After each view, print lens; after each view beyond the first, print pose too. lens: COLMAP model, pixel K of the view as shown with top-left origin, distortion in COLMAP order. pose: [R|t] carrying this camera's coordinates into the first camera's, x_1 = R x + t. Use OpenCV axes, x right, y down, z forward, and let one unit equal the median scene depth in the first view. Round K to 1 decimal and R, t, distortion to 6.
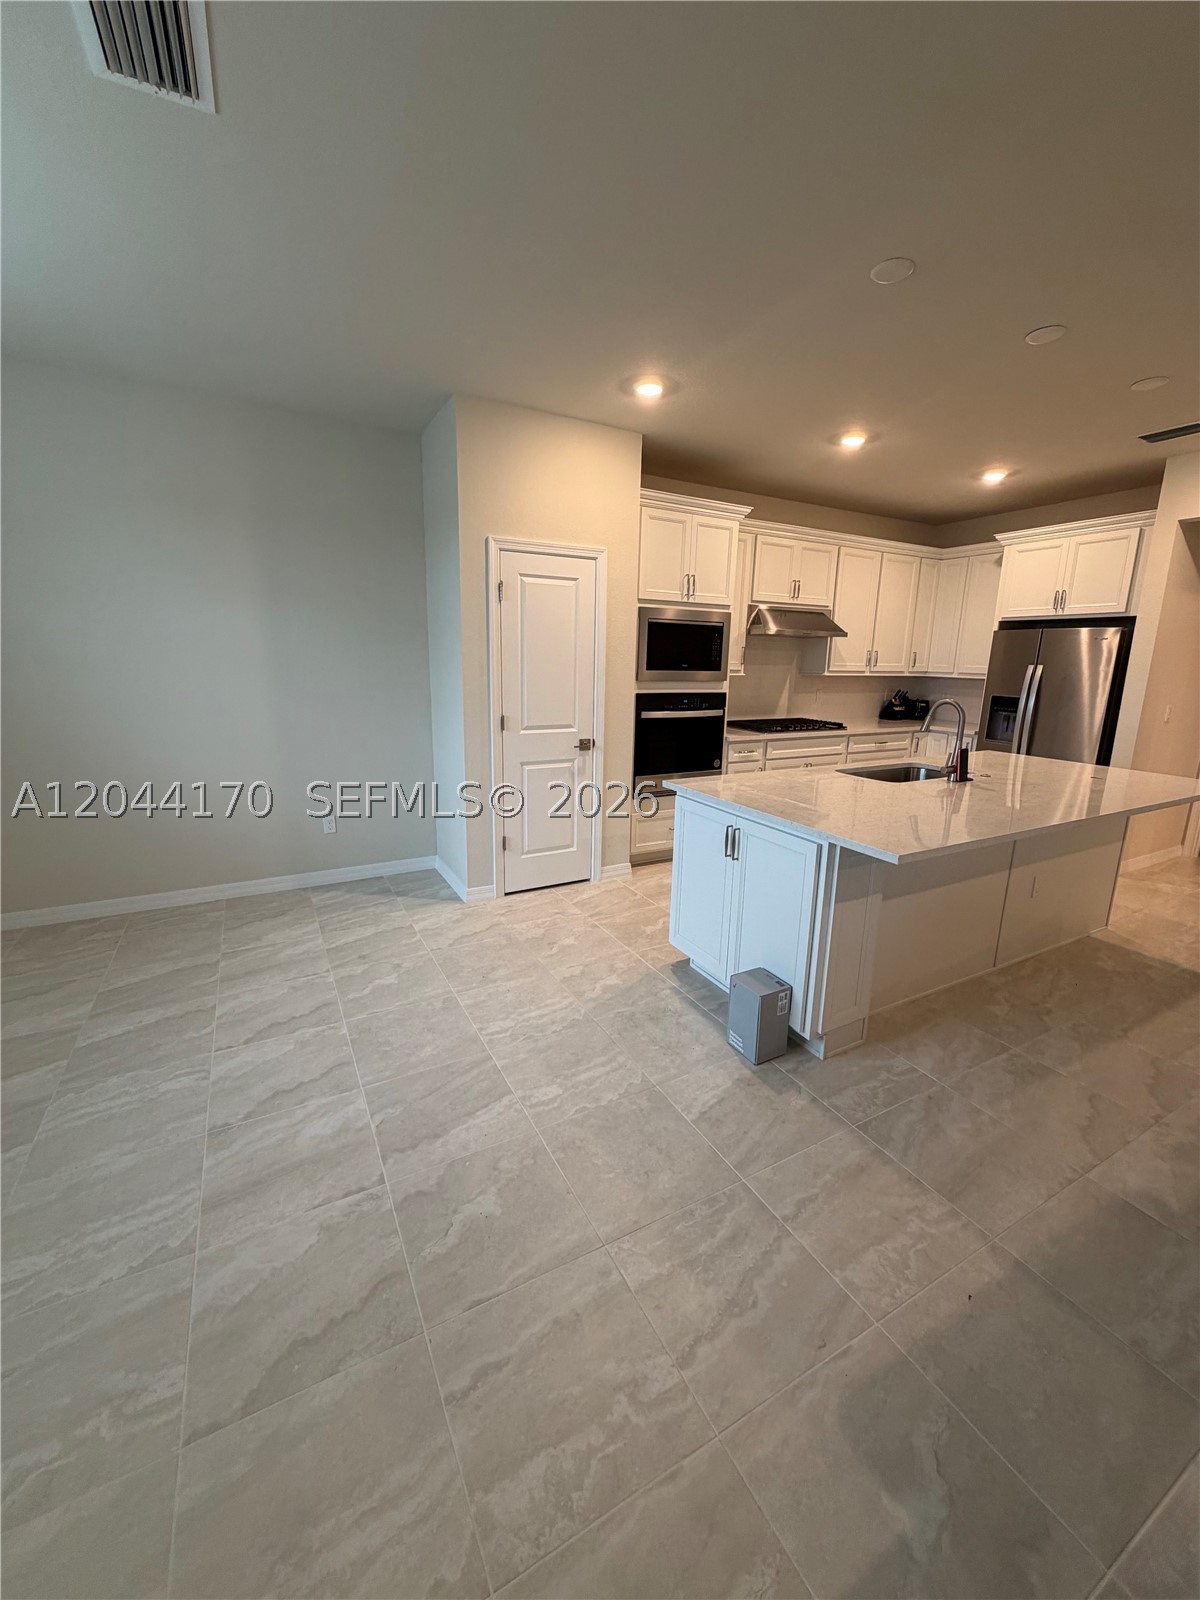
lens RADIAL K [[635.6, 0, 595.1], [0, 635.6, 800.3], [0, 0, 1]] dist [-0.000958, 0.000222]
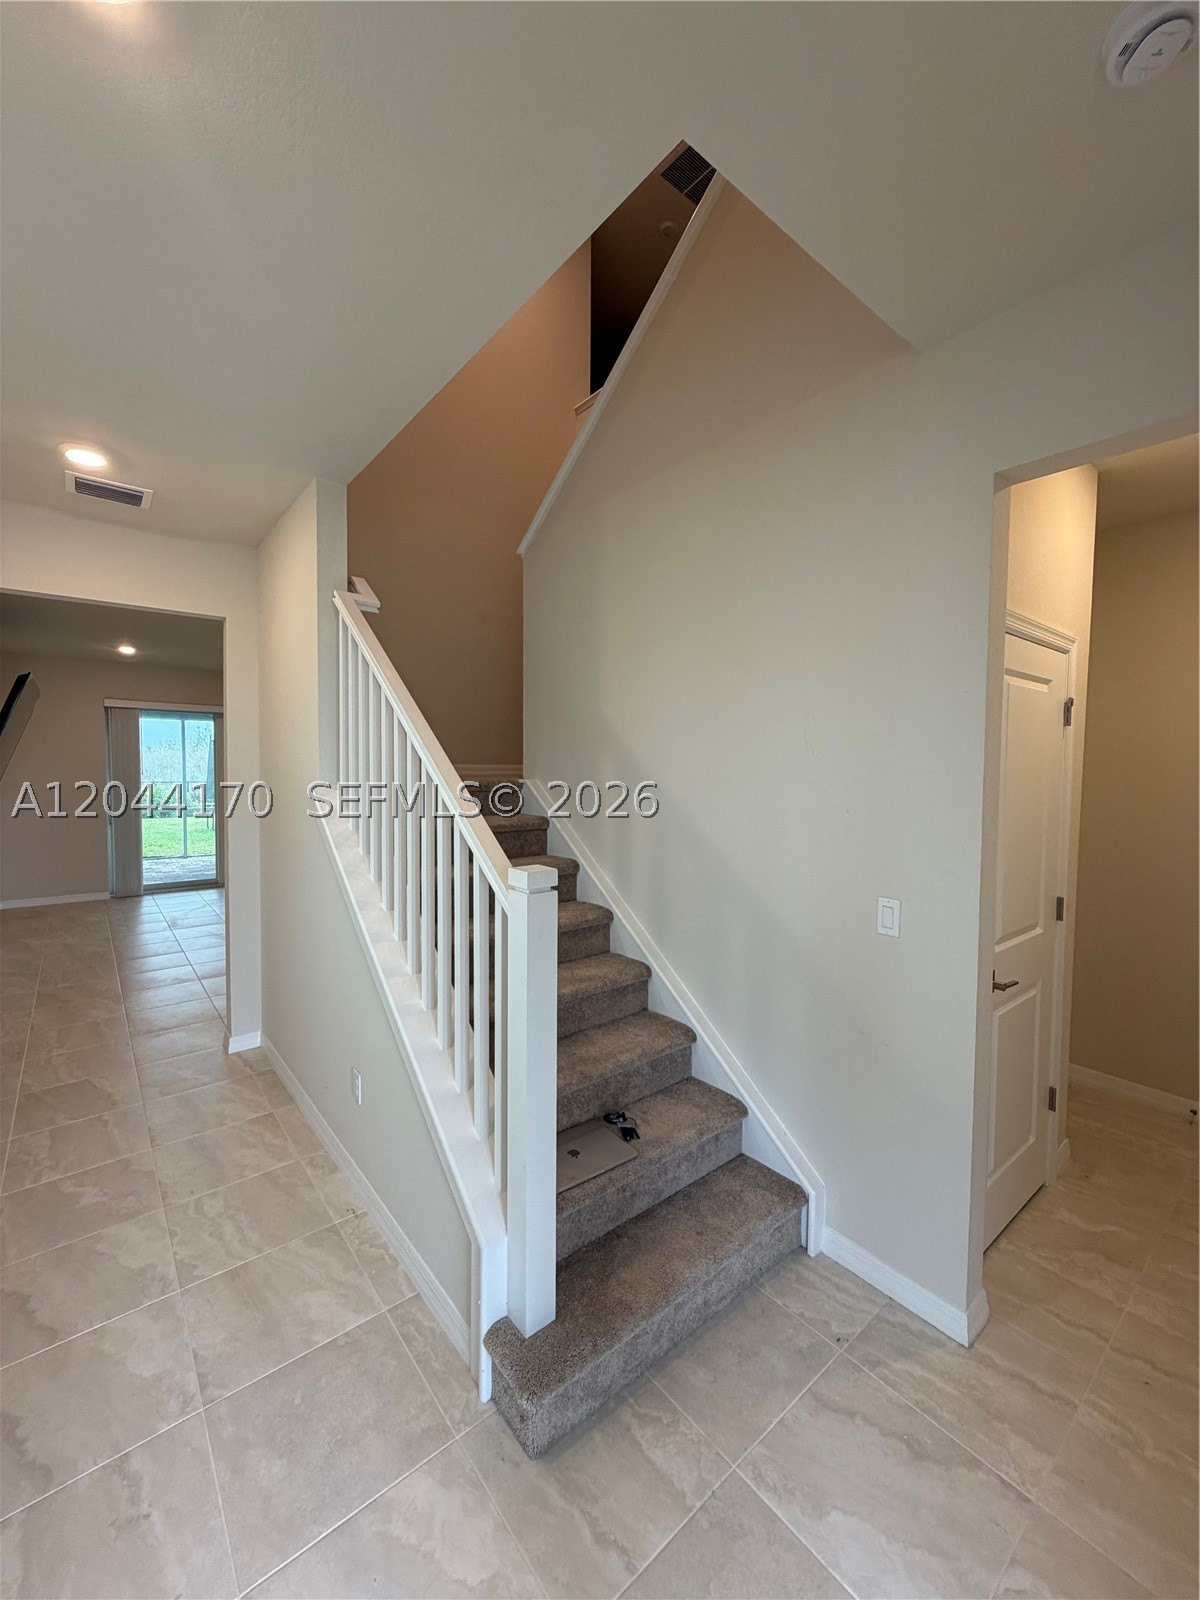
lens RADIAL K [[635.6, 0, 600.3], [0, 635.6, 793.7], [0, 0, 1]] dist [-0.000958, 0.000222]
pose [[-0.201920, -0.061575, 0.977464, -0.675120], [0.206645, 0.972876, 0.103974, -0.456071], [-0.957354, 0.222982, -0.183719, 1.580310]]
